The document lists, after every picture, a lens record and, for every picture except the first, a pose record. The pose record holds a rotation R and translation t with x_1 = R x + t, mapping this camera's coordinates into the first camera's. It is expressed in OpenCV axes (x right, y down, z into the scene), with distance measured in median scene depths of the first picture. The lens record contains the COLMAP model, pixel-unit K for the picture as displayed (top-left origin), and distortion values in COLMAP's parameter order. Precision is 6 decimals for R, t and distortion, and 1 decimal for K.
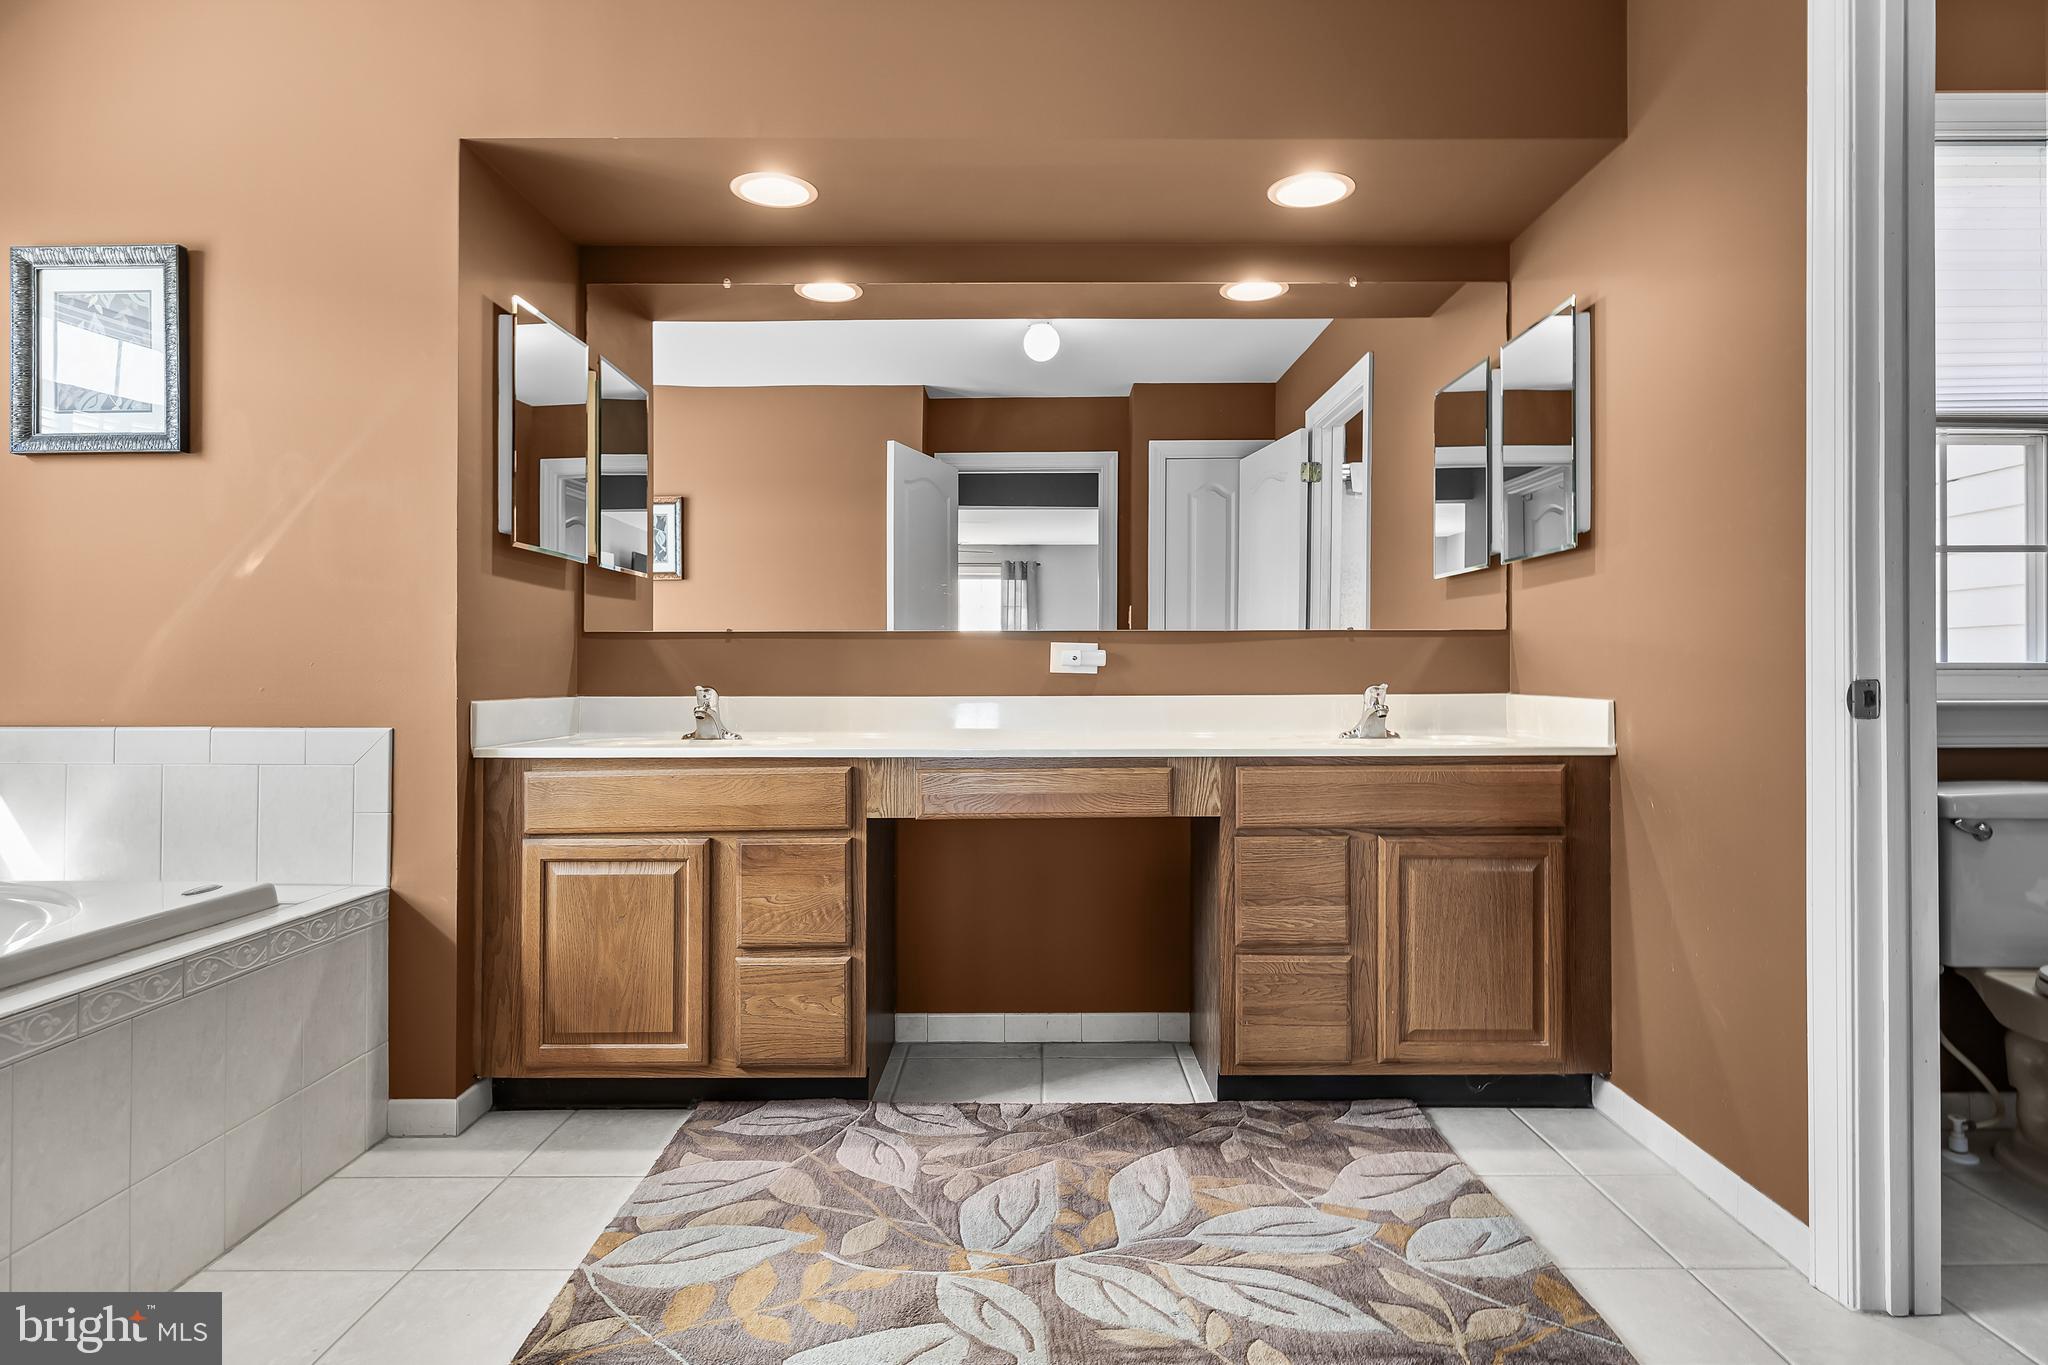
lens RADIAL K [[1126.0, 0, 1024.3], [0, 1126.0, 677.4], [0, 0, 1]] dist [-0.004154, -0.001865]
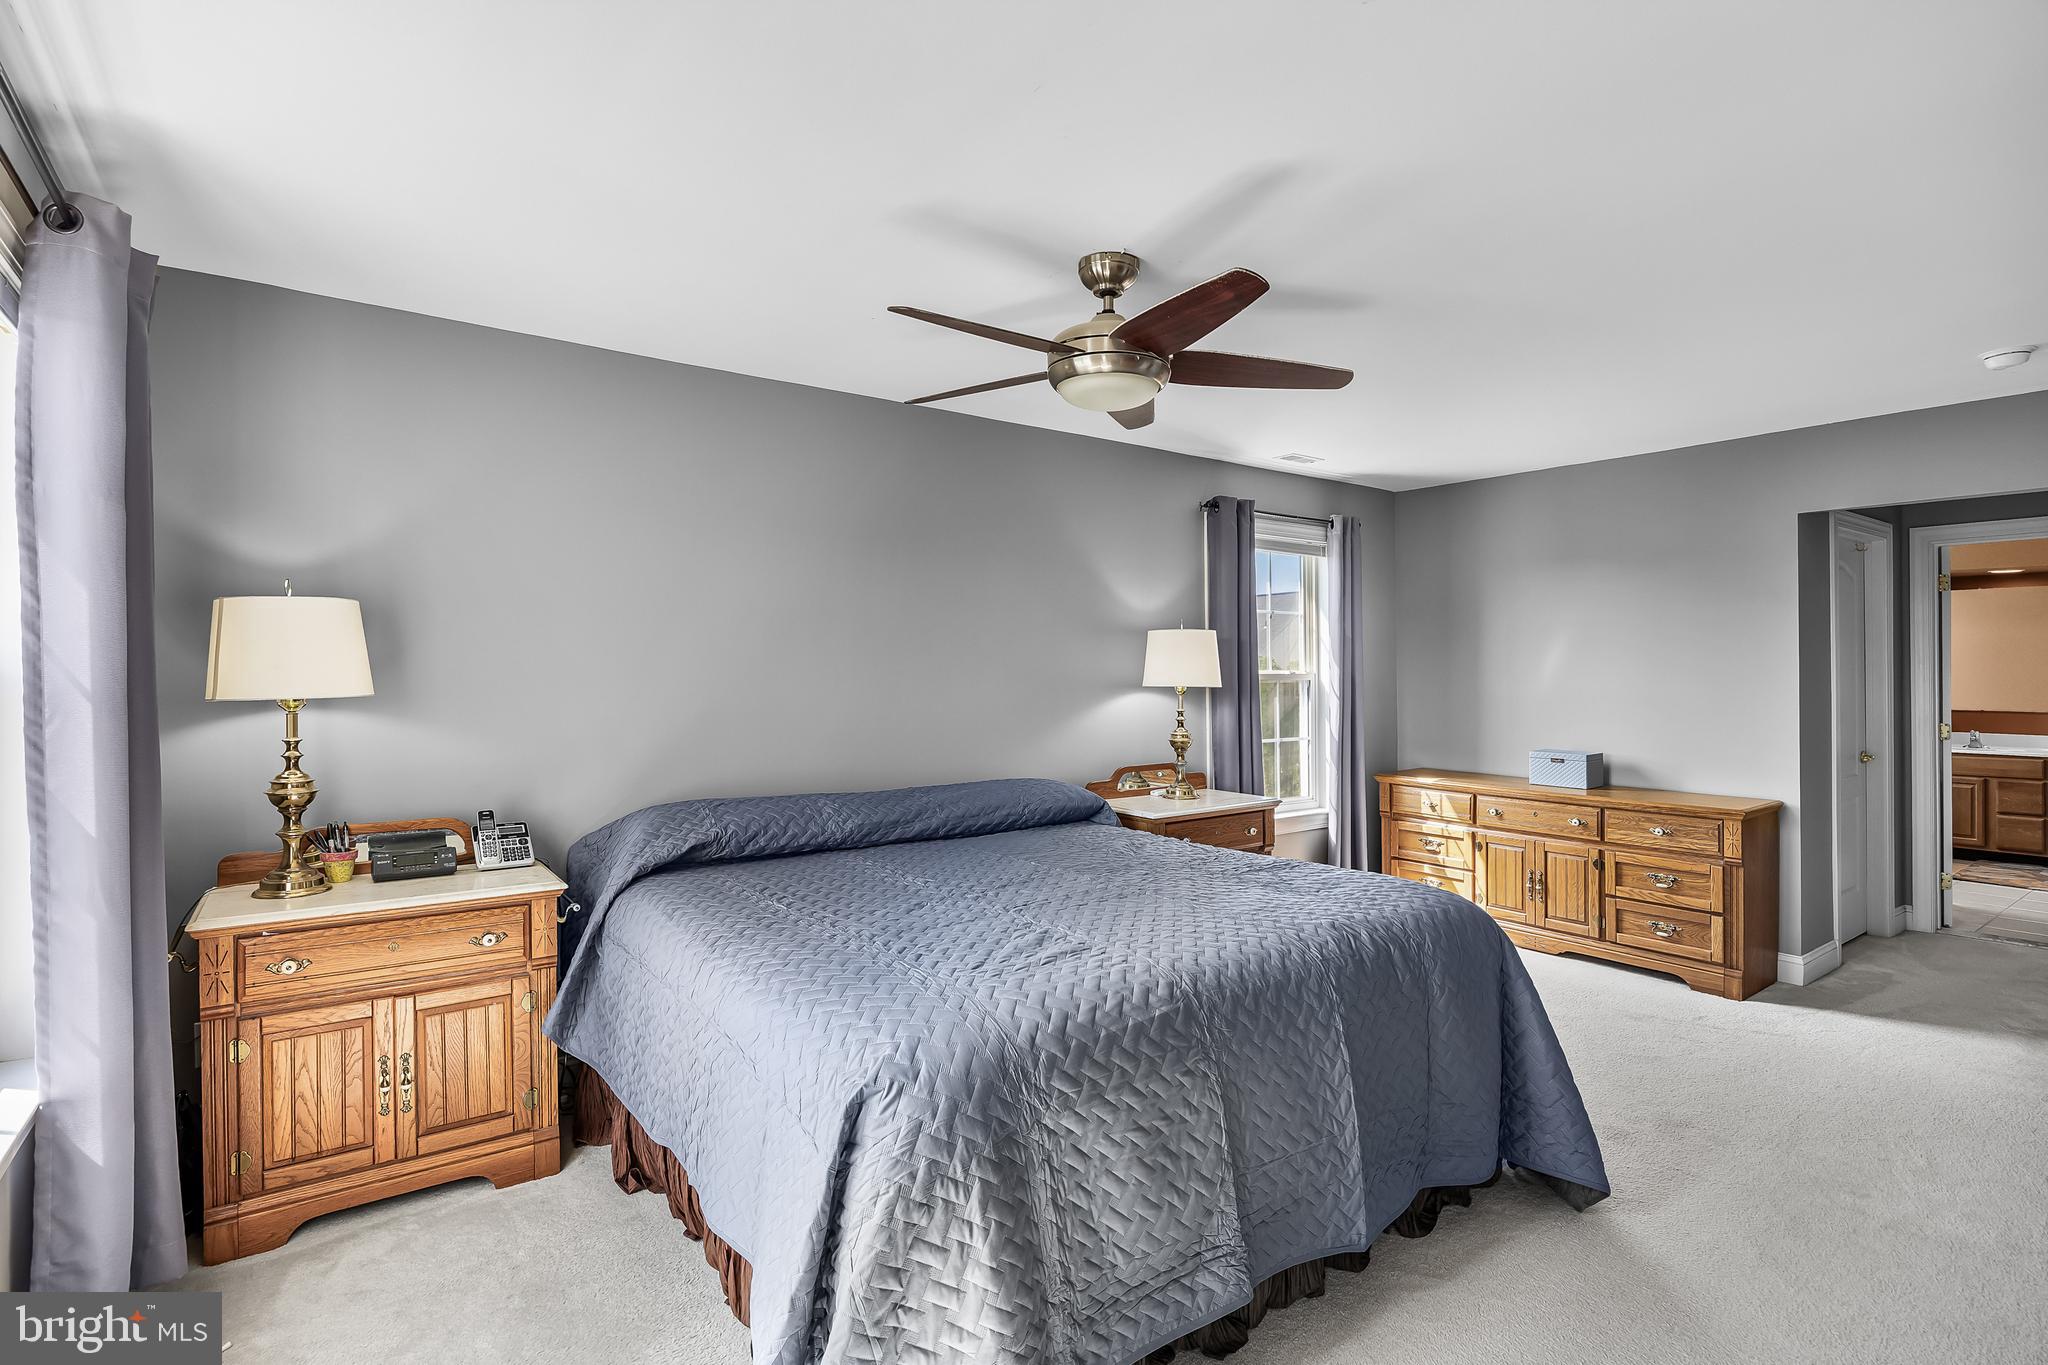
lens RADIAL K [[1011.5, 0, 1022.5], [0, 1011.5, 680.5], [0, 0, 1]] dist [-0.000877, -0.000041]
pose [[0.586125, 0.005775, -0.810200, 0.423681], [0.001423, 0.999966, 0.008158, -0.157478], [0.810219, -0.005934, 0.586097, -2.753147]]
